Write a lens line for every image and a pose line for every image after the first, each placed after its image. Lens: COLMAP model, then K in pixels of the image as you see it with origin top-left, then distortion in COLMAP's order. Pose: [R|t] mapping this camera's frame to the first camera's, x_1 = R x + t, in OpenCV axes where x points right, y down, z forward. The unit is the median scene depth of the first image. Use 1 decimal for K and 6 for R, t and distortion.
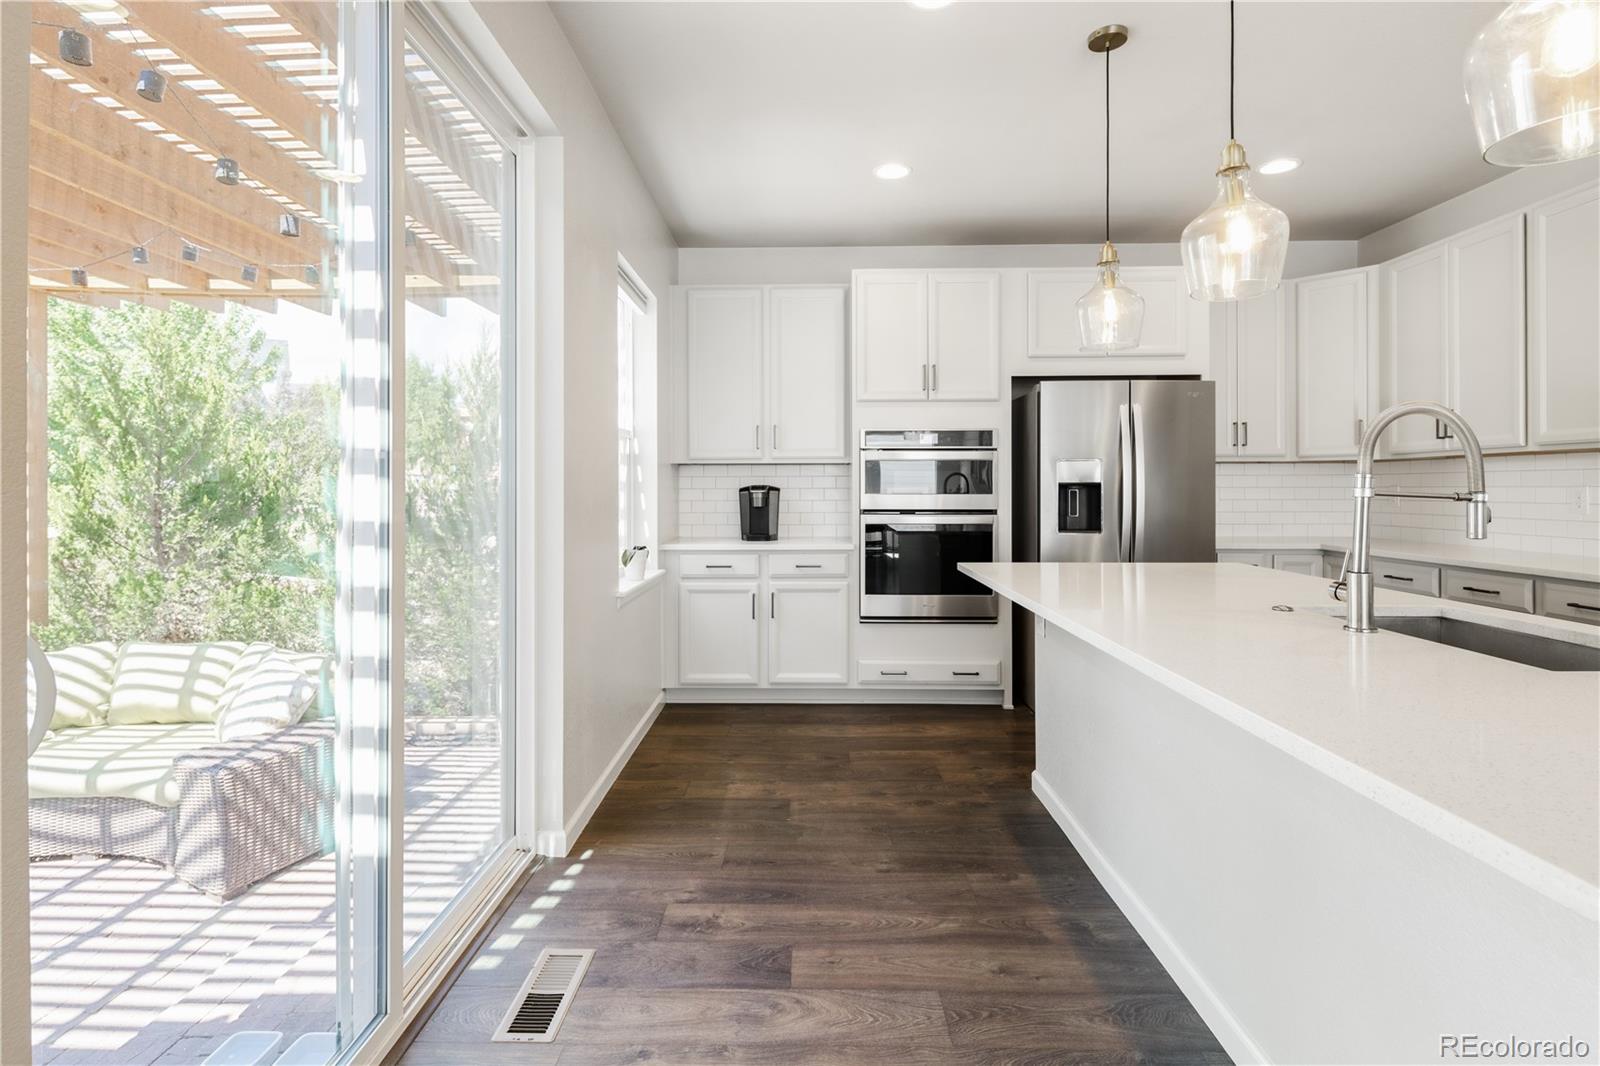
lens RADIAL K [[778.6, 0, 786.9], [0, 778.6, 483.9], [0, 0, 1]] dist [0.002001, -0.003002]
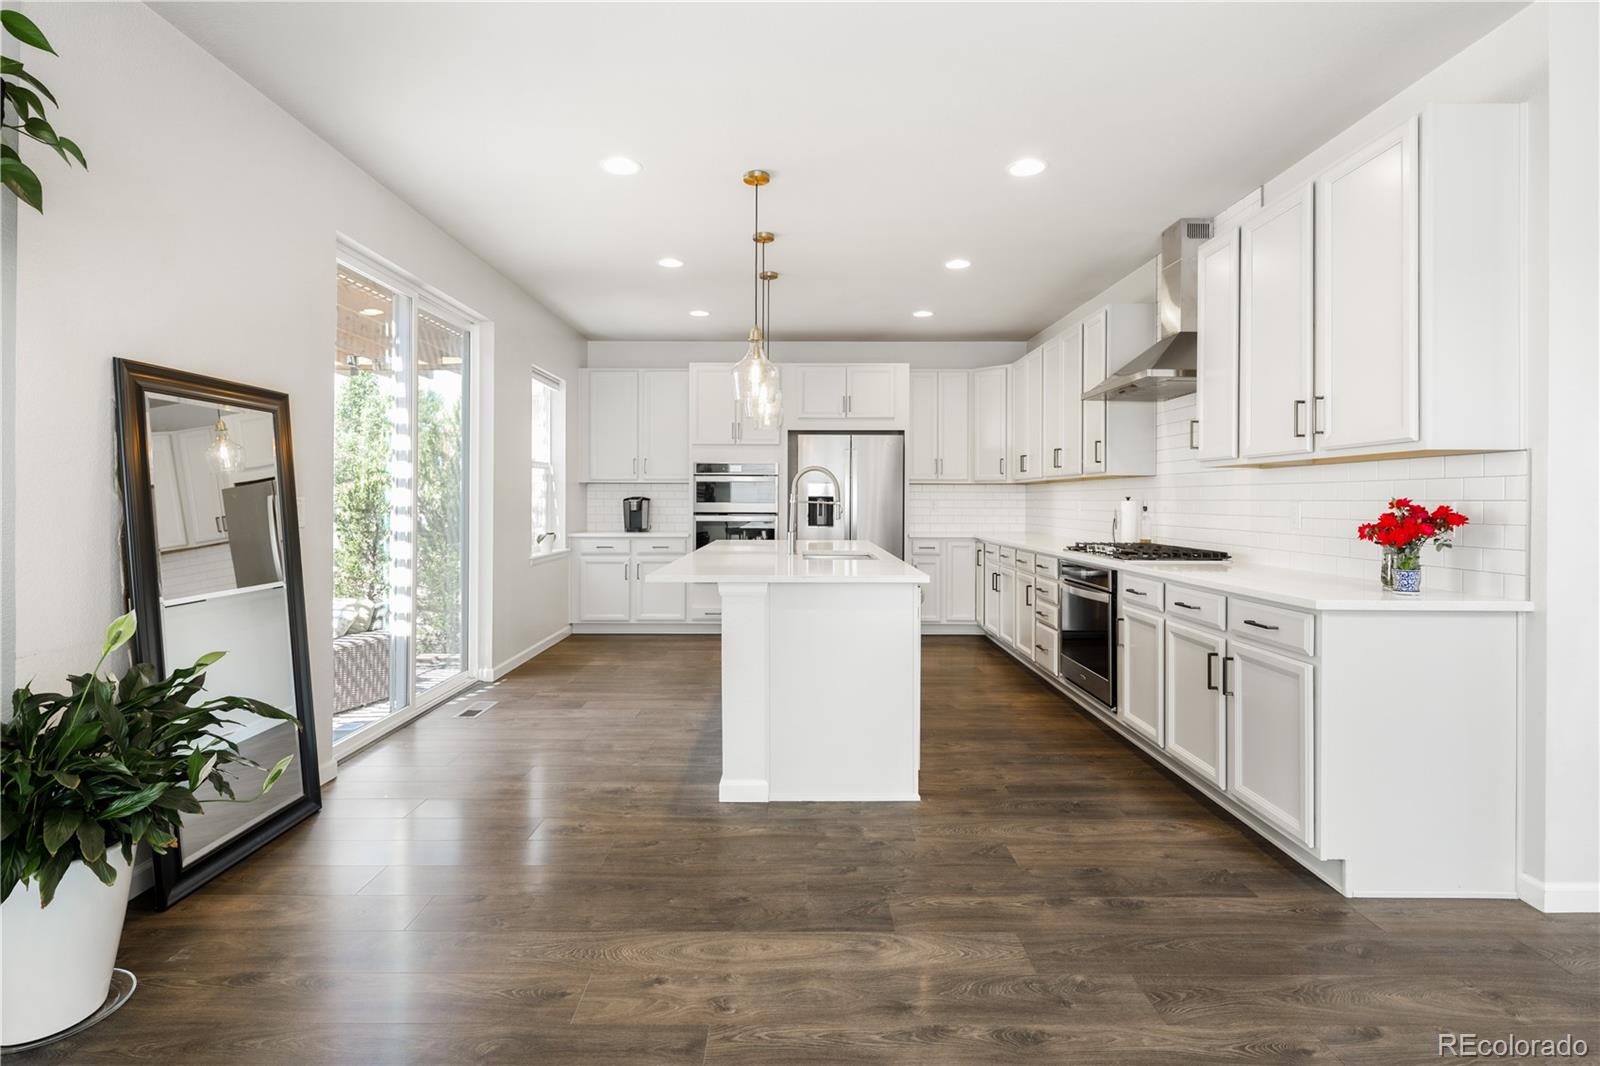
lens RADIAL K [[778.6, 0, 793.9], [0, 778.6, 500.4], [0, 0, 1]] dist [0.002001, -0.003002]
pose [[0.999725, 0.005636, 0.022783, 0.263967], [-0.005642, 0.999984, 0.000212, 0.007314], [-0.022781, -0.000341, 0.999740, -0.609851]]
